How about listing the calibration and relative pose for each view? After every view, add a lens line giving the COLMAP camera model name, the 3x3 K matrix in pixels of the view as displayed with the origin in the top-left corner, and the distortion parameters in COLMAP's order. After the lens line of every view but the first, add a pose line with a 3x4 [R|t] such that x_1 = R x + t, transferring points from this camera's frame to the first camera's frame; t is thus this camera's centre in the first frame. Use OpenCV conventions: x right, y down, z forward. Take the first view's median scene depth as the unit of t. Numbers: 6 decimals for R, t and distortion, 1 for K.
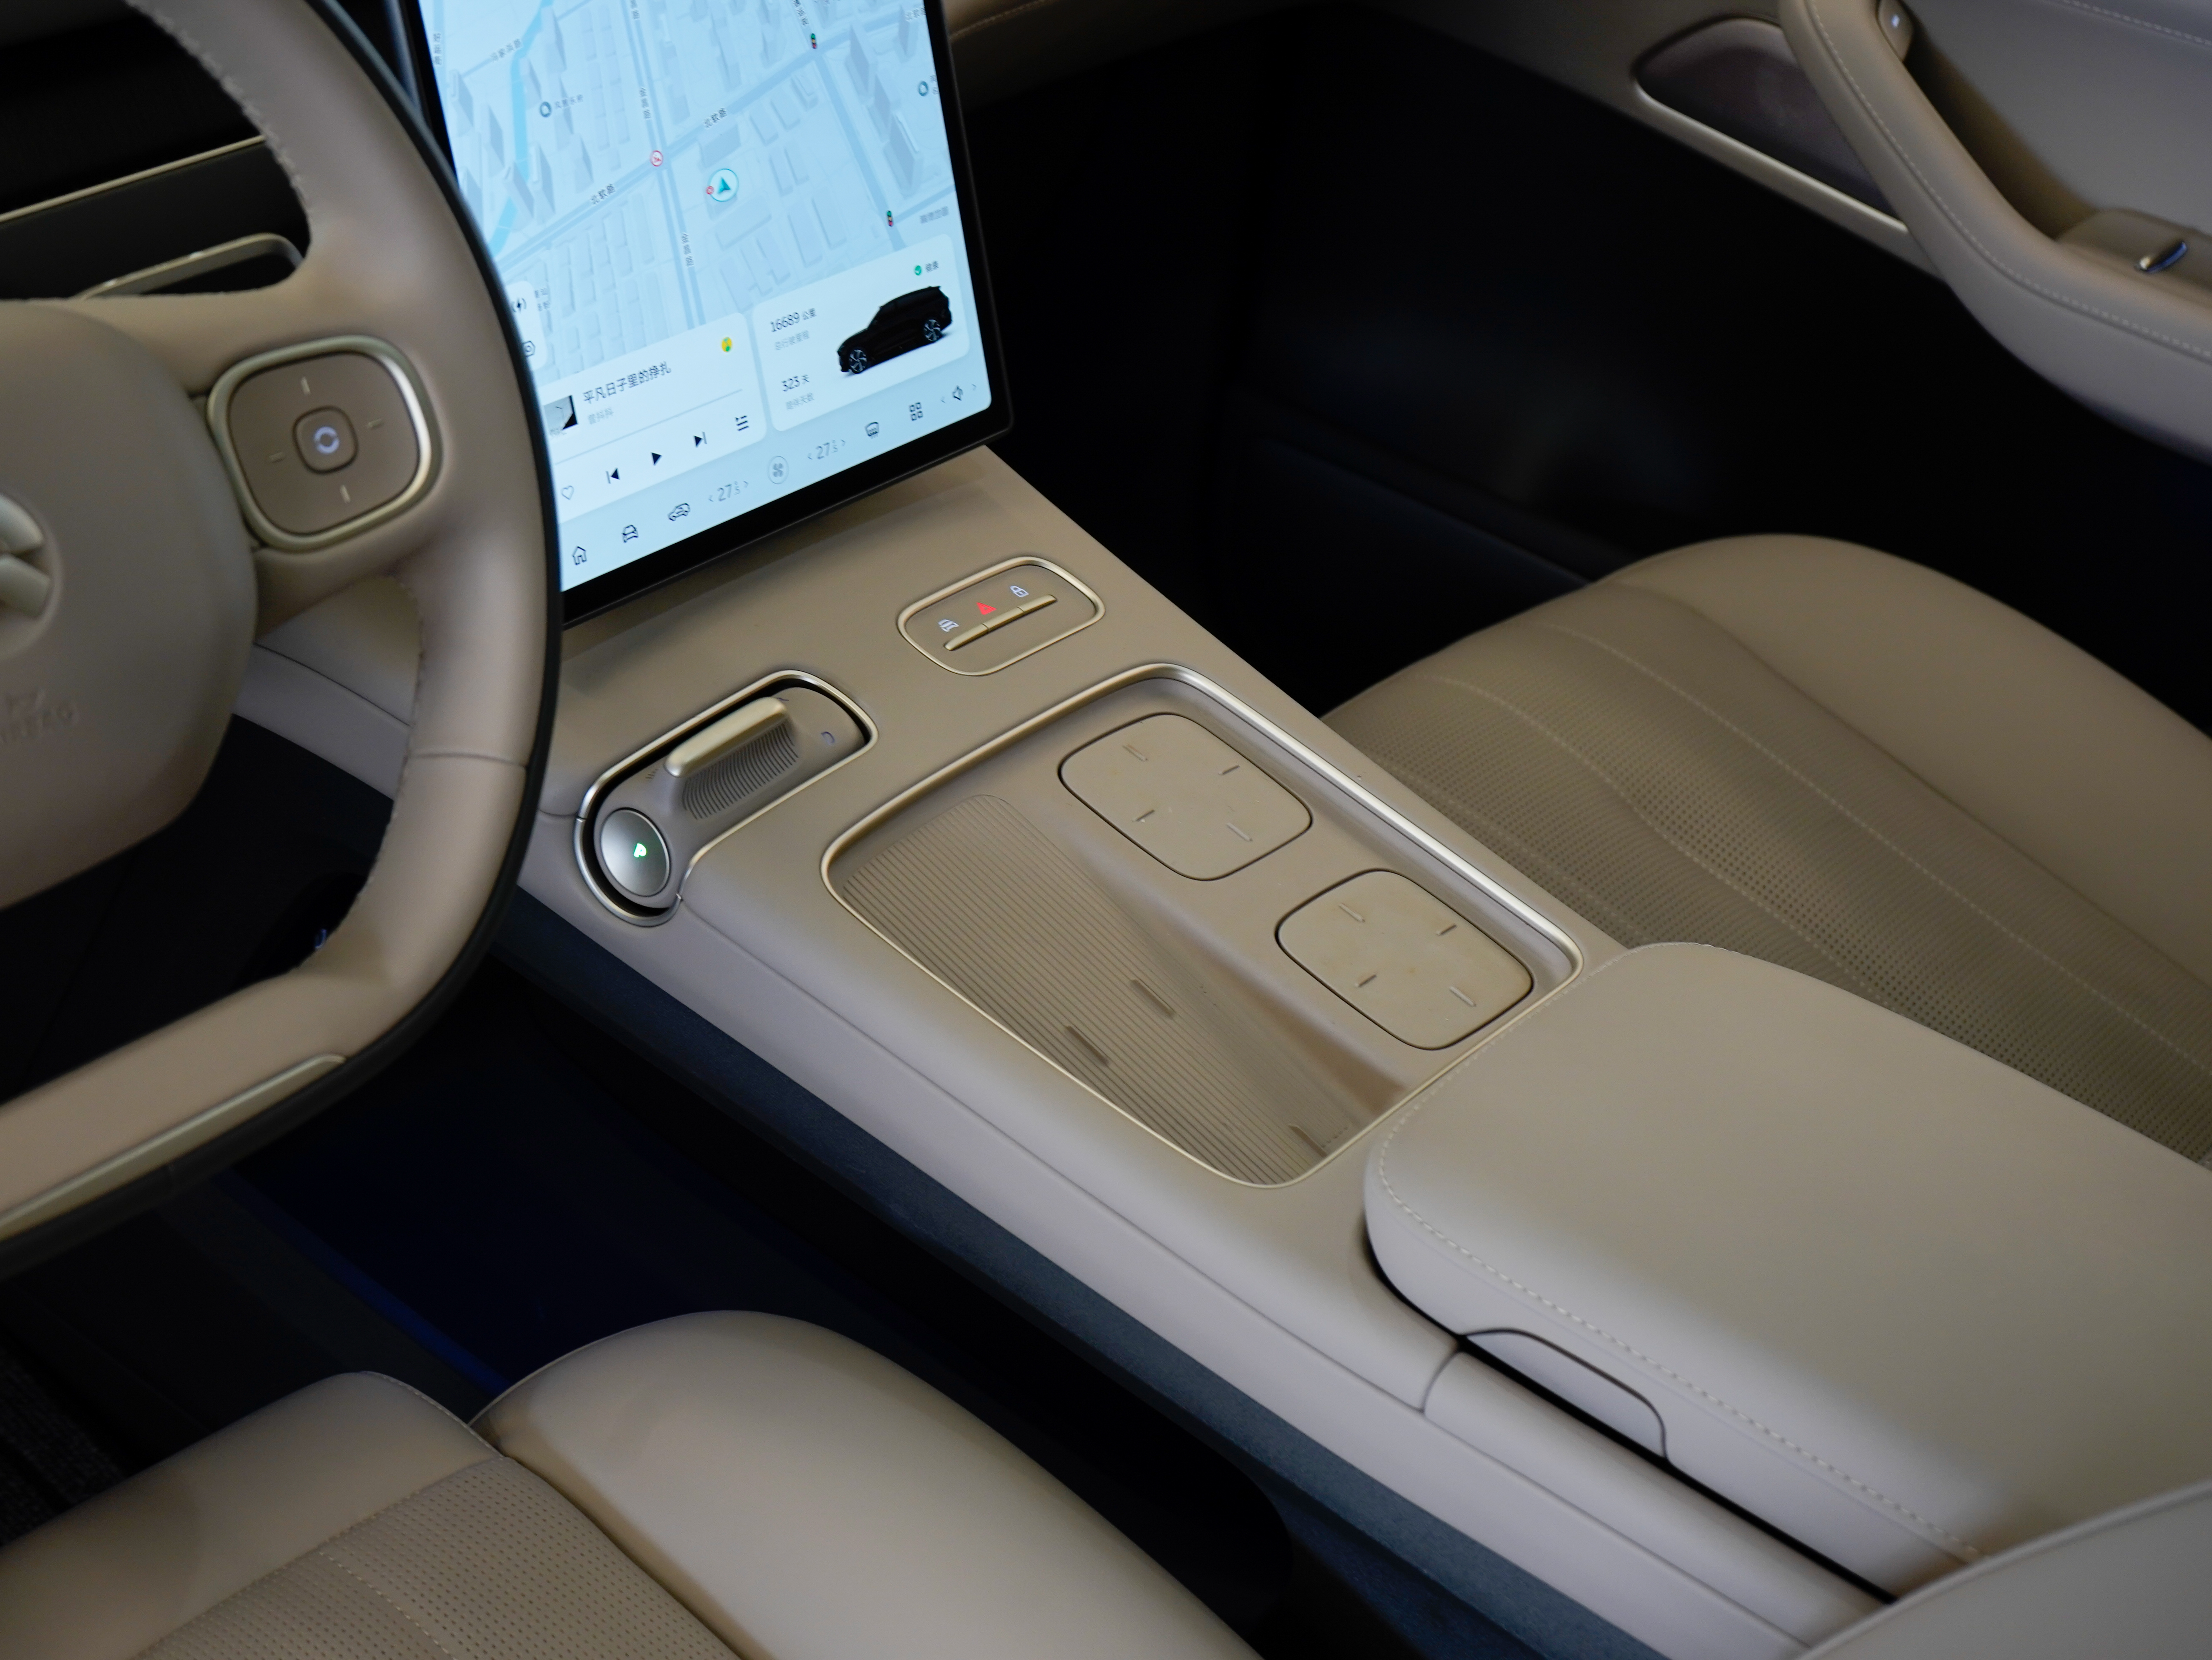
lens RADIAL K [[3663.4, 0, 1117.7], [0, 3663.4, 820.8], [0, 0, 1]] dist [-0.022844, 0.000000]
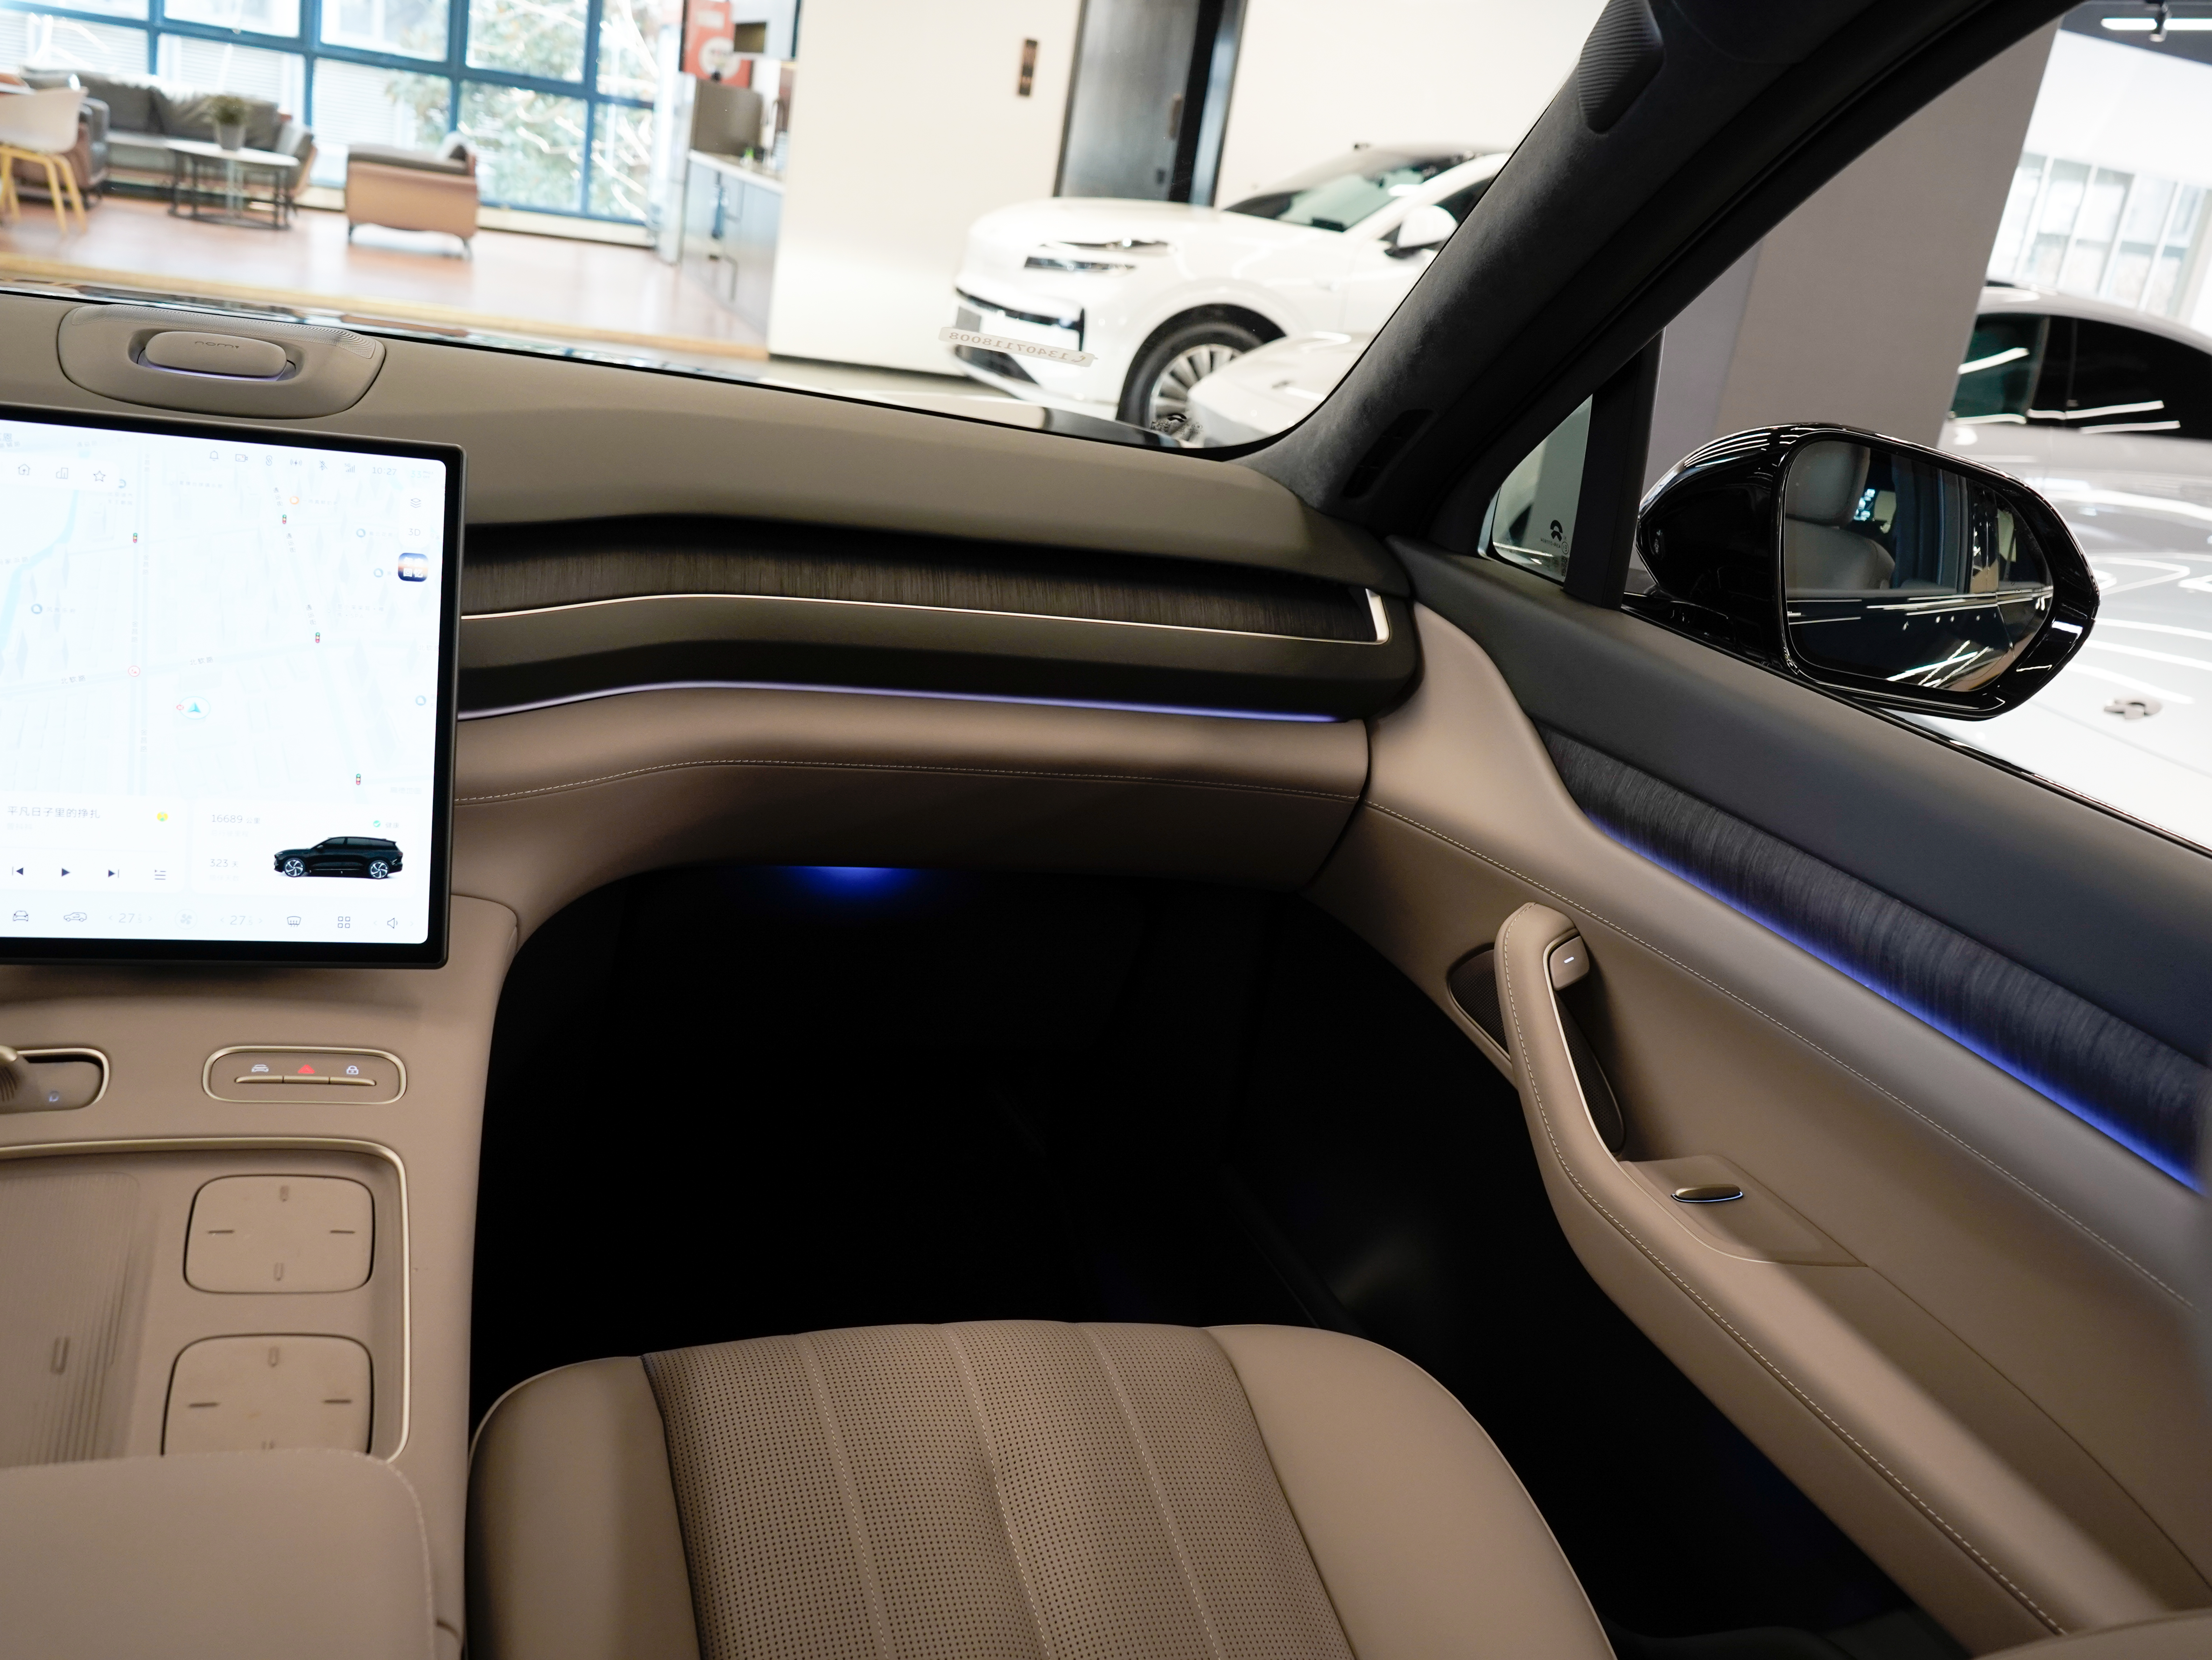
lens RADIAL K [[2008.2, 0, 1109.7], [0, 2008.2, 816.8], [0, 0, 1]] dist [-0.008898, 0.000000]
pose [[0.852337, 0.183639, -0.489692, 0.576356], [-0.336160, 0.909654, -0.243978, -0.065623], [0.400646, 0.372567, 0.837064, 0.510699]]
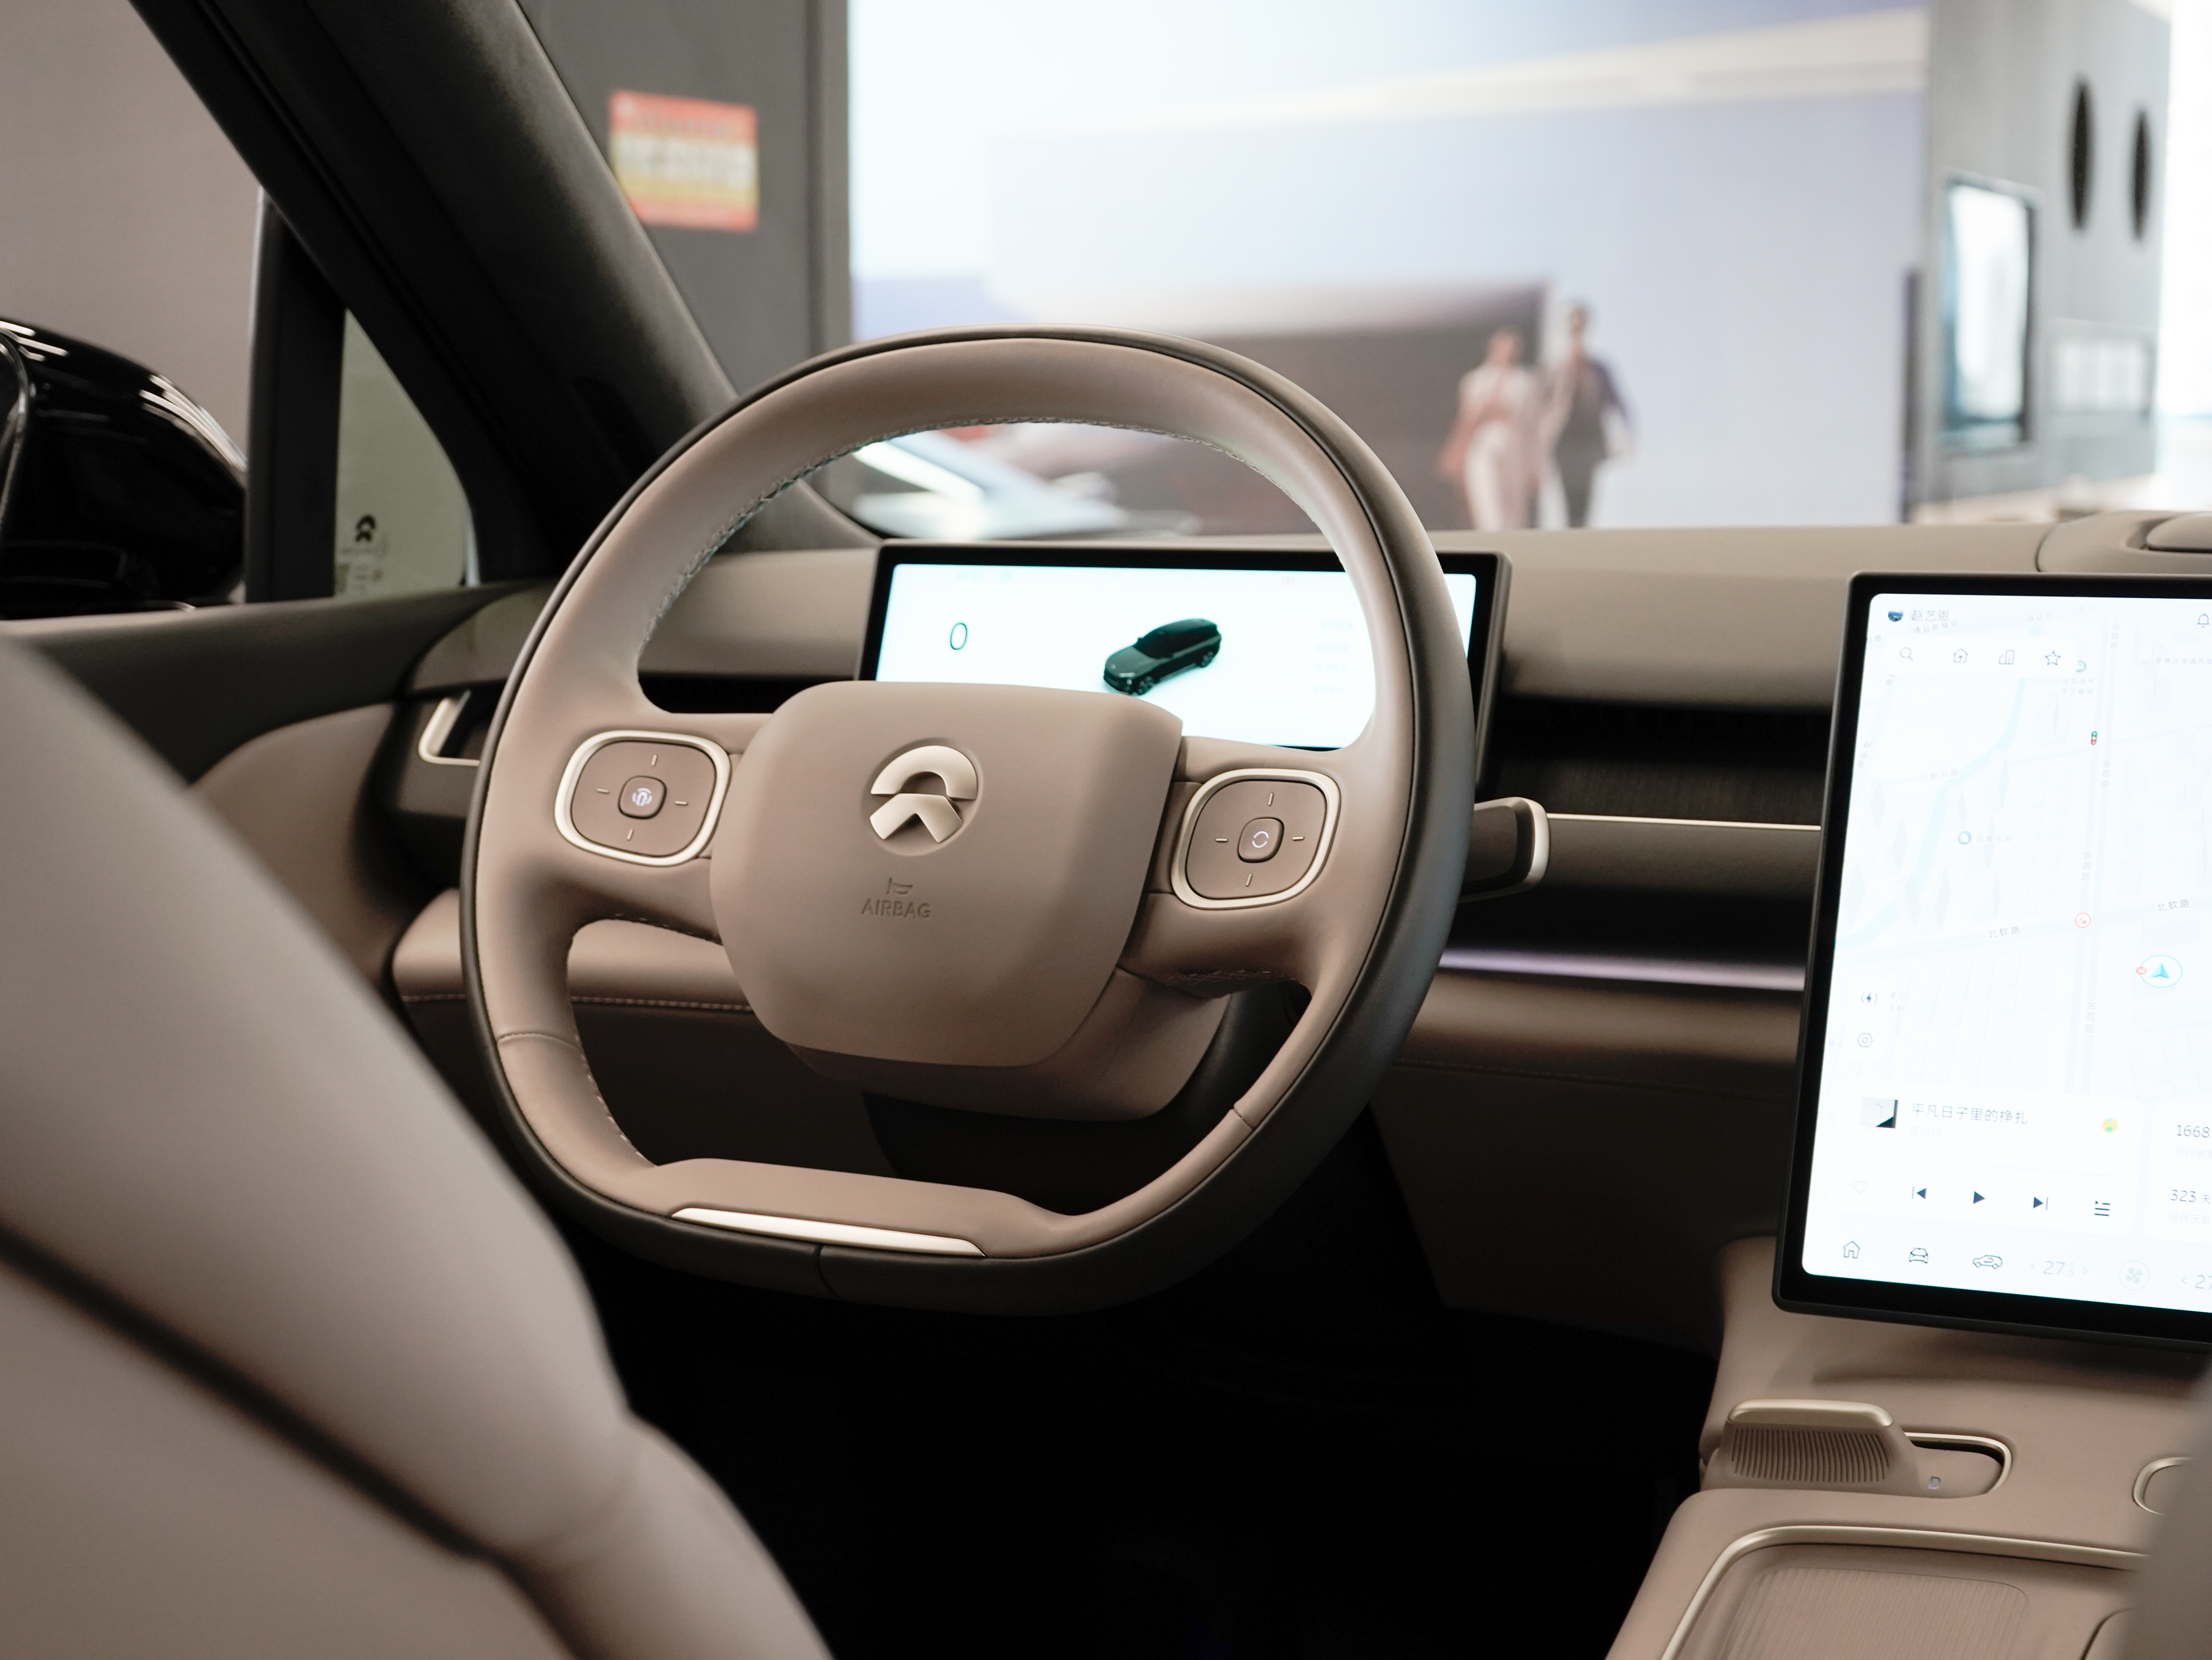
lens RADIAL K [[3676.2, 0, 1117.9], [0, 3676.2, 827.9], [0, 0, 1]] dist [0.008087, 0.000000]
pose [[0.248457, -0.001580, -0.968642, 0.771227], [-0.509356, 0.850366, -0.132037, 0.064594], [0.823909, 0.526189, 0.210475, 0.544010]]
